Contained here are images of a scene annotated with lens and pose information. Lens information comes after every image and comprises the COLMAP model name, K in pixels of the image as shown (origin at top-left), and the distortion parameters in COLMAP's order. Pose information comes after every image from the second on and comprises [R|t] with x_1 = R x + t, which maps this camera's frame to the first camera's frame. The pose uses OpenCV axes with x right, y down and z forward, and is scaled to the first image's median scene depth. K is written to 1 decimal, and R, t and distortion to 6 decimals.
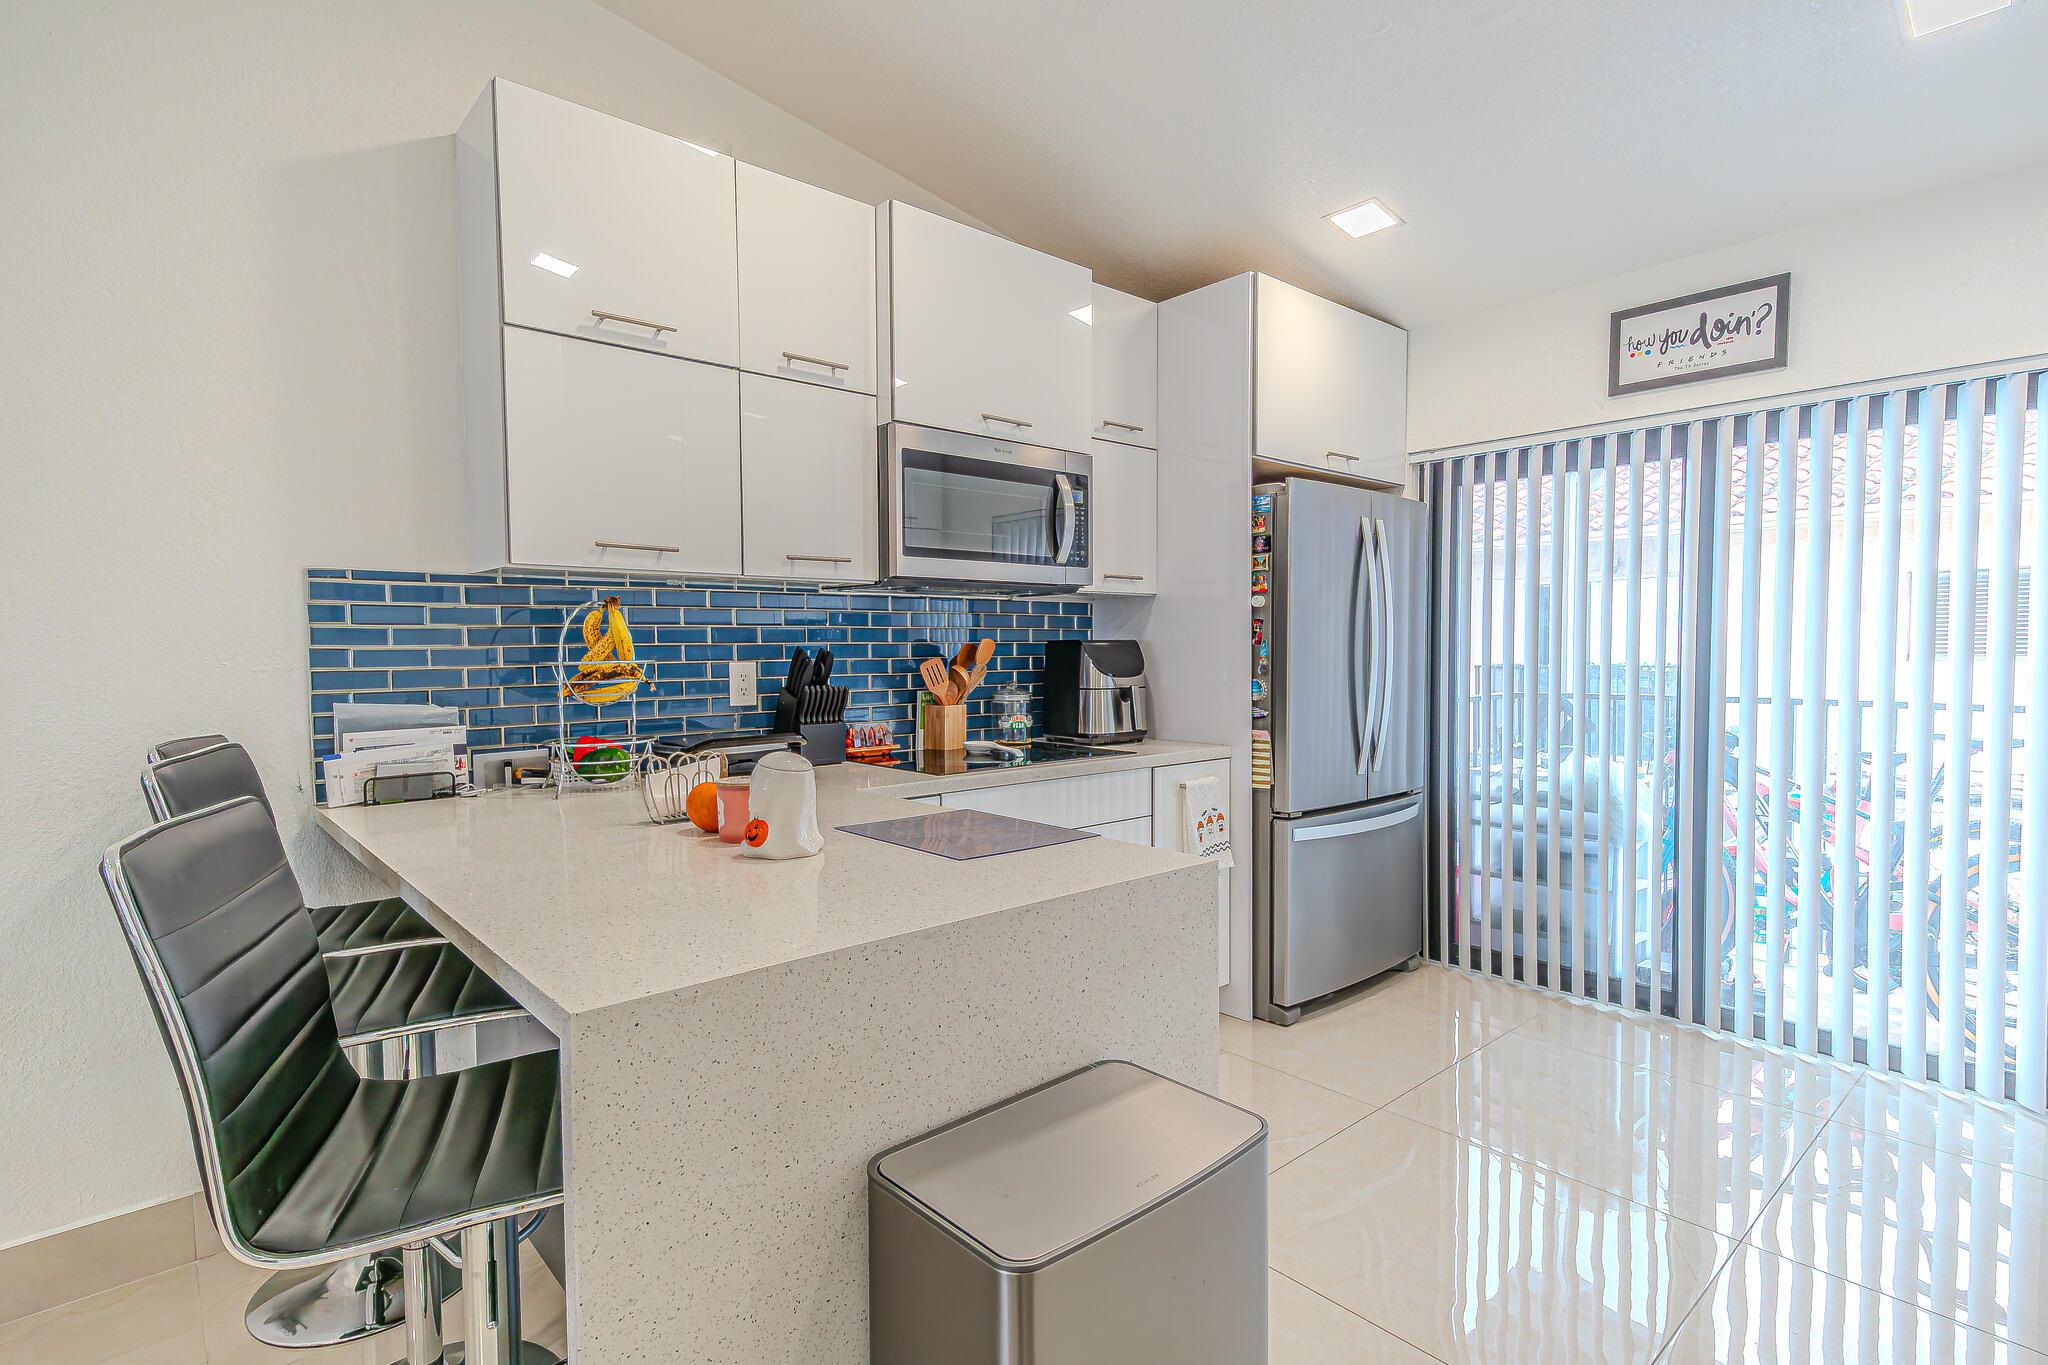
lens RADIAL K [[1001.8, 0, 1024.8], [0, 1001.8, 690.2], [0, 0, 1]] dist [0.024004, -0.008307]
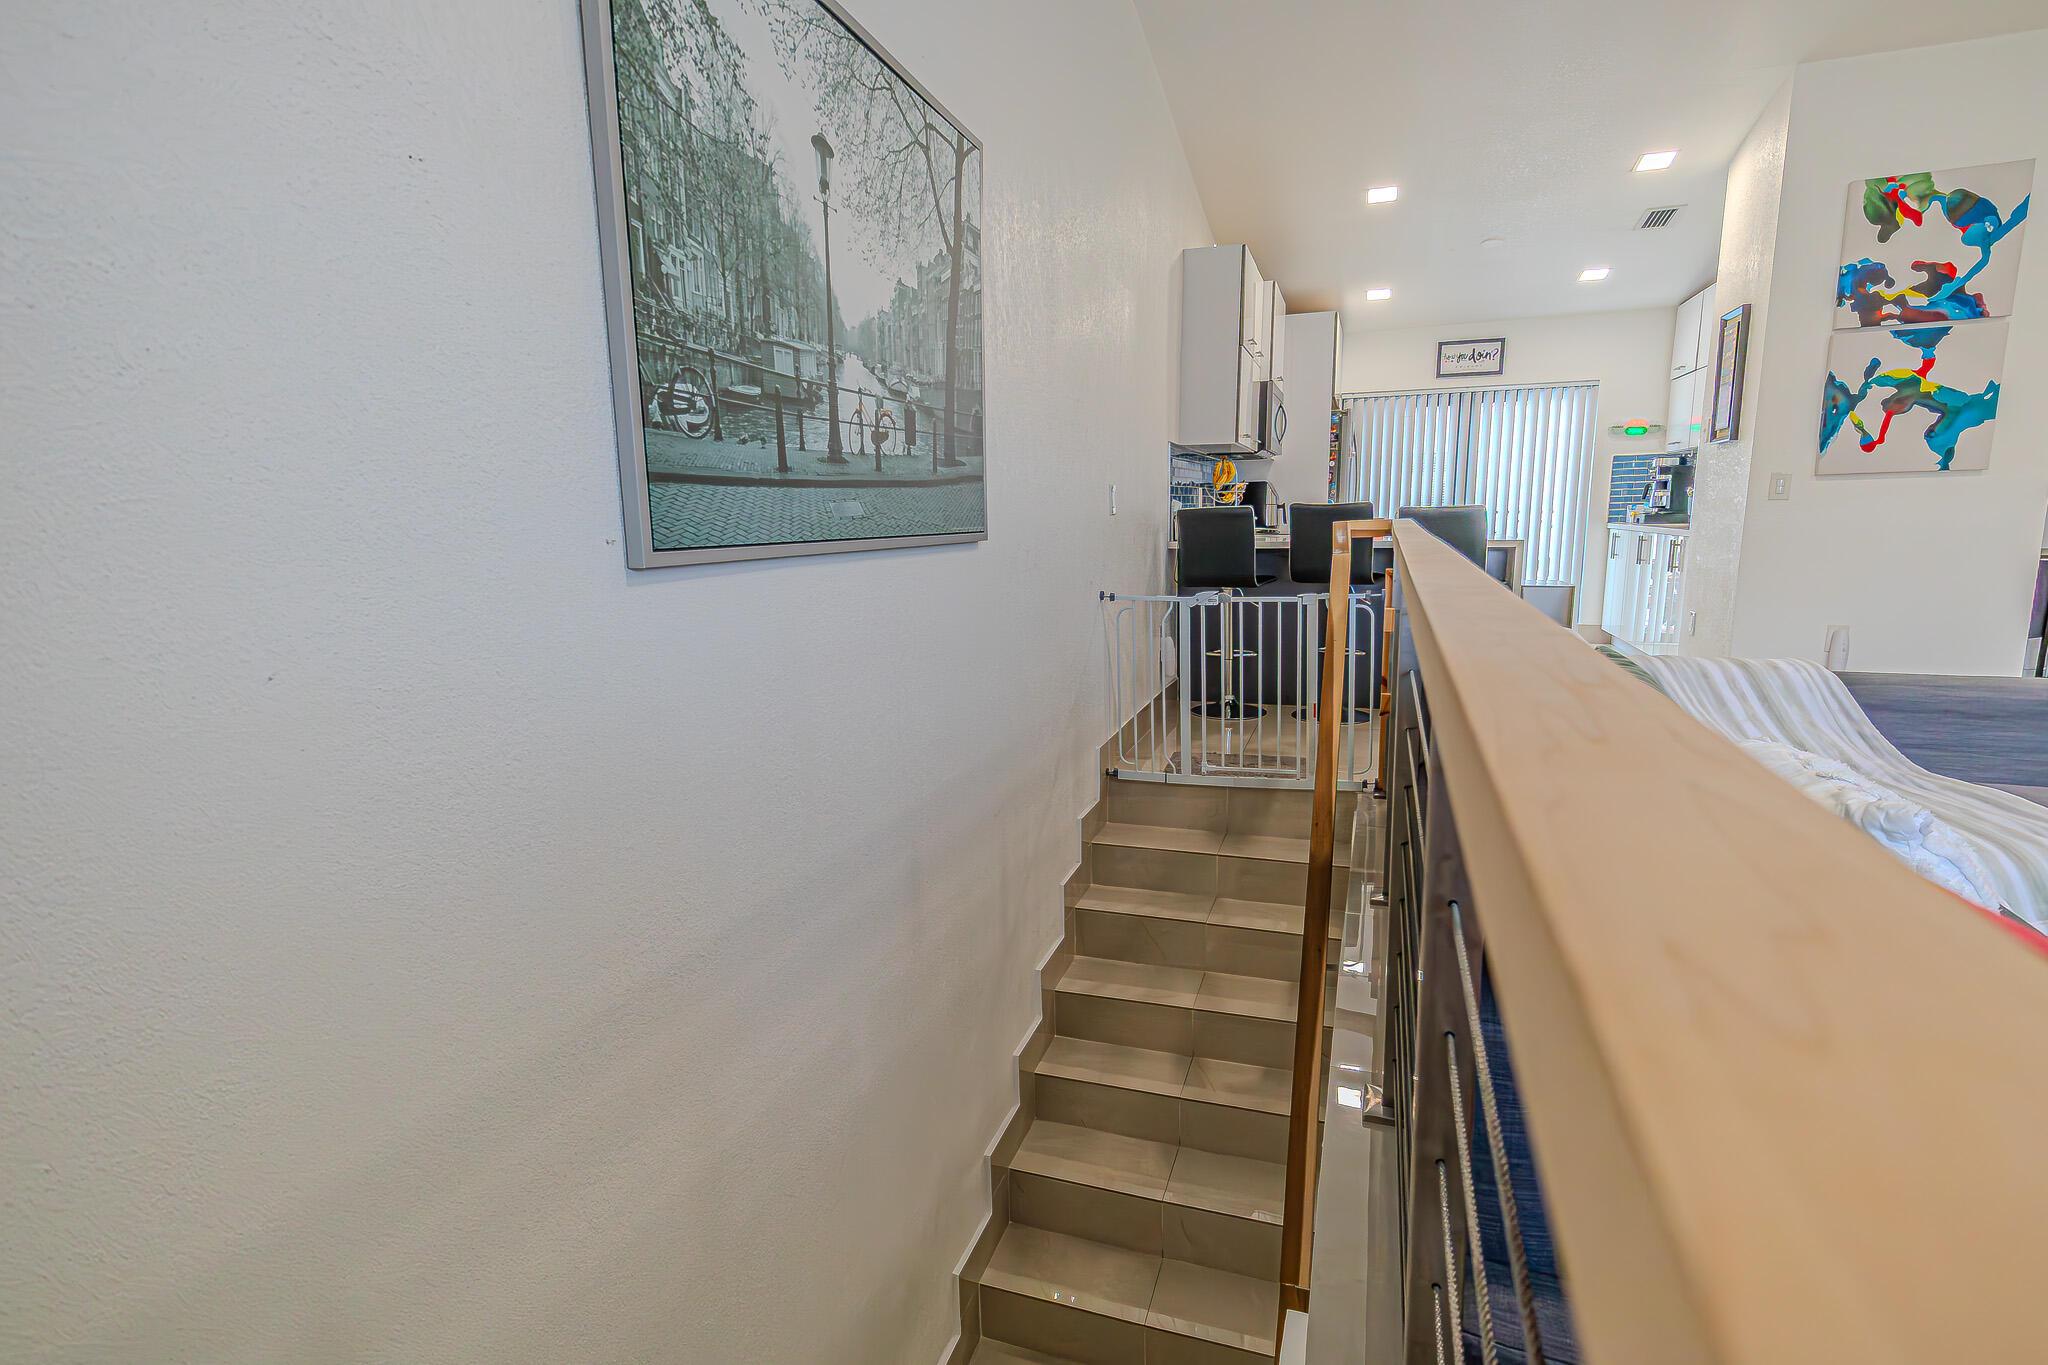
lens RADIAL K [[1001.8, 0, 1021.9], [0, 1001.8, 690.3], [0, 0, 1]] dist [0.024004, -0.008307]
pose [[0.866828, -0.094291, 0.489611, -1.558420], [0.032896, 0.990632, 0.132538, 0.095223], [-0.497521, -0.098781, 0.861809, -0.657173]]
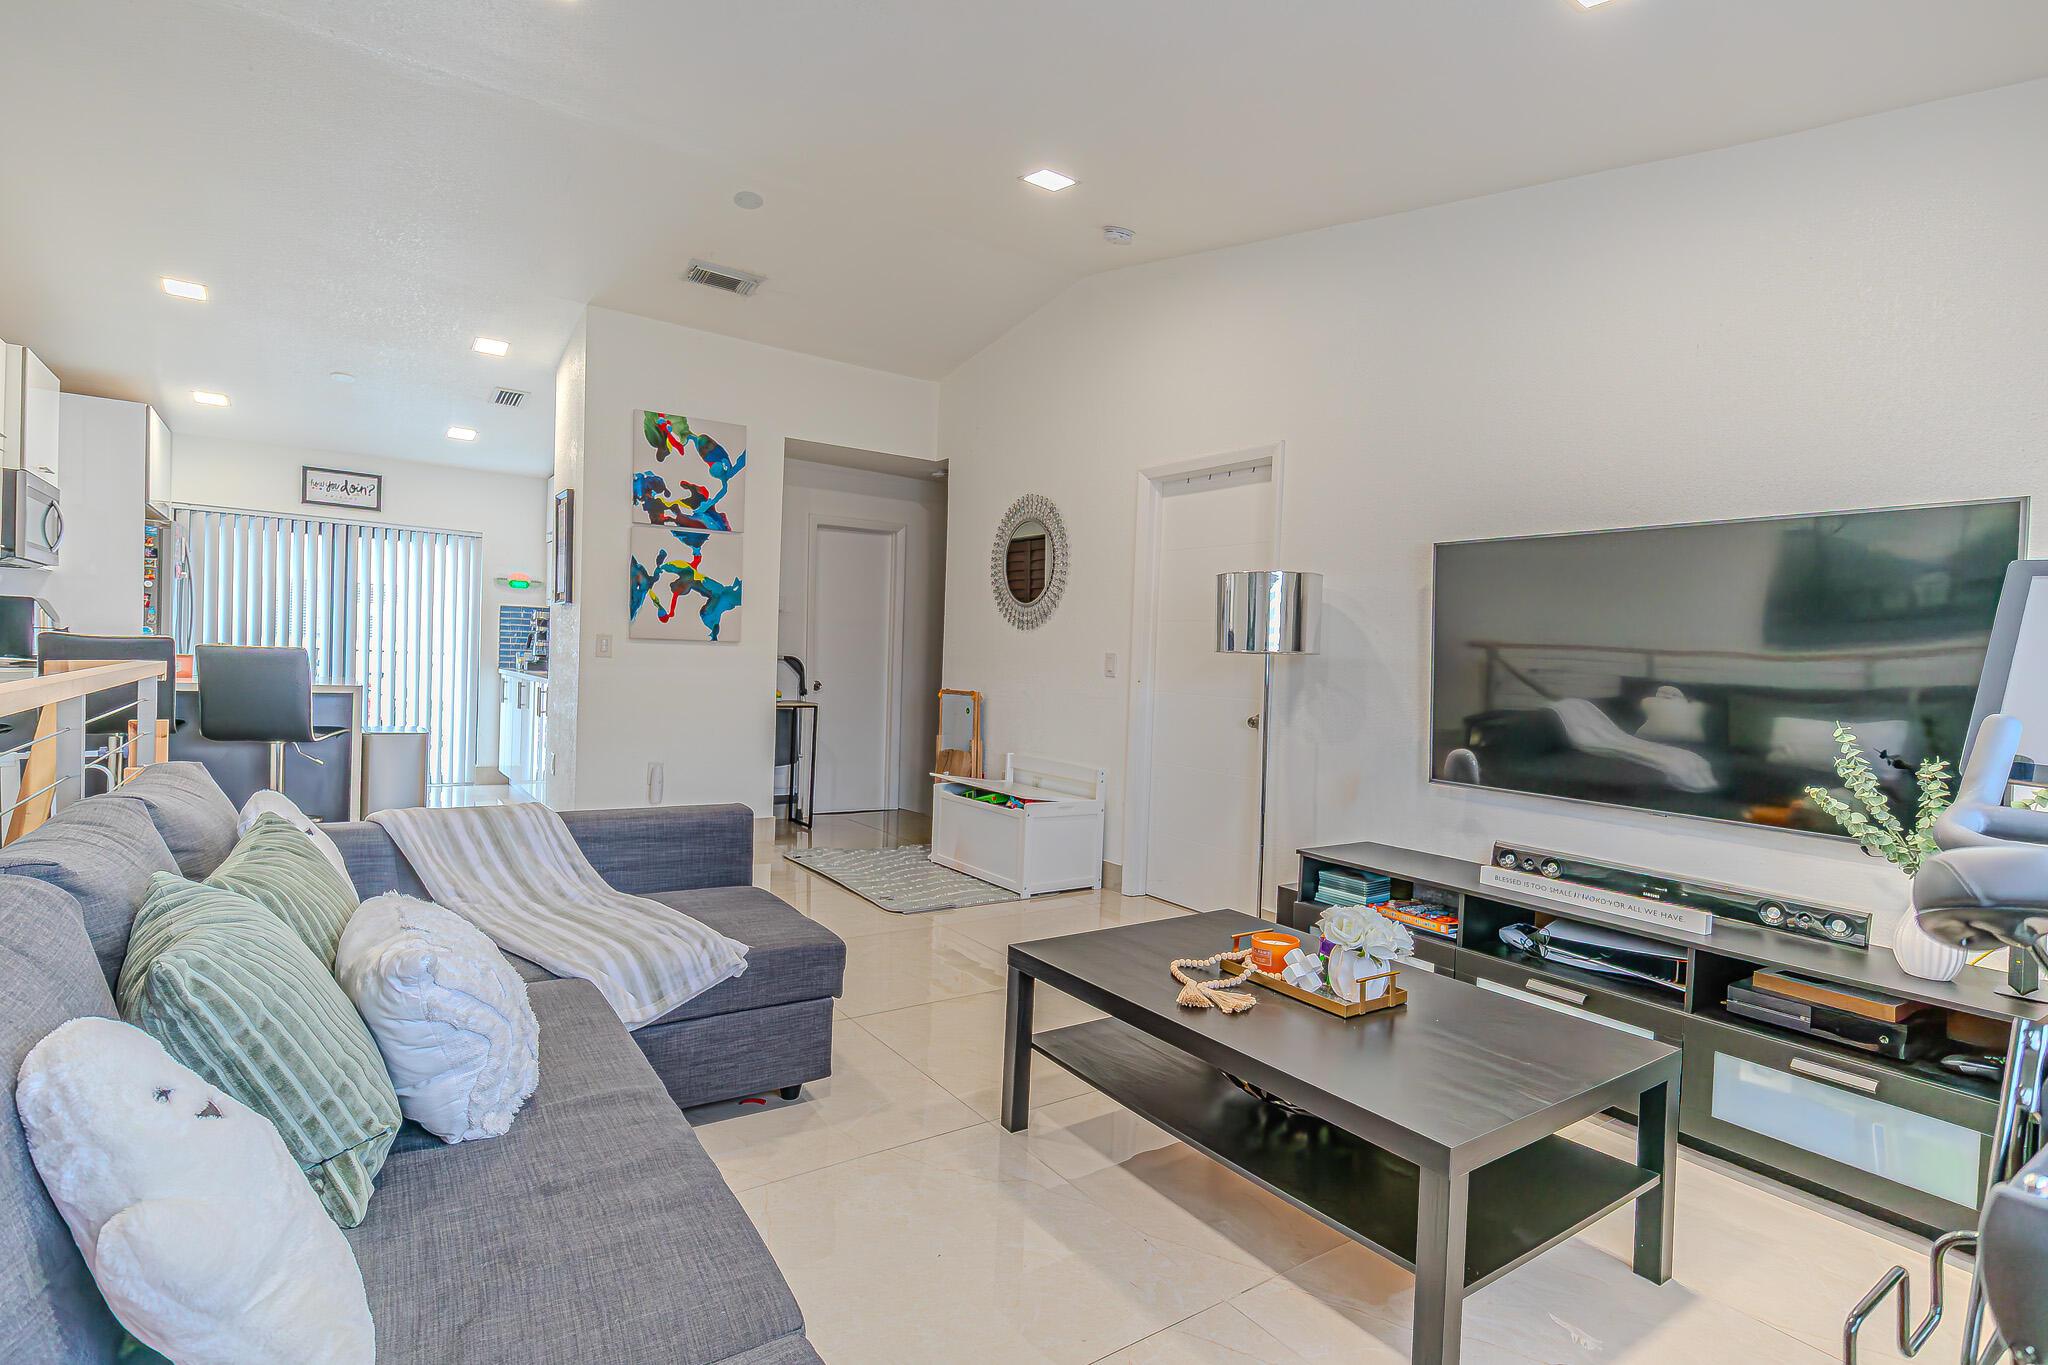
lens RADIAL K [[1001.8, 0, 1030.2], [0, 1001.8, 687.4], [0, 0, 1]] dist [0.024004, -0.008307]
pose [[0.102445, -0.014644, 0.994631, -1.482338], [0.004563, 0.999888, 0.014252, 0.082853], [-0.994728, 0.003079, 0.102500, -0.804537]]
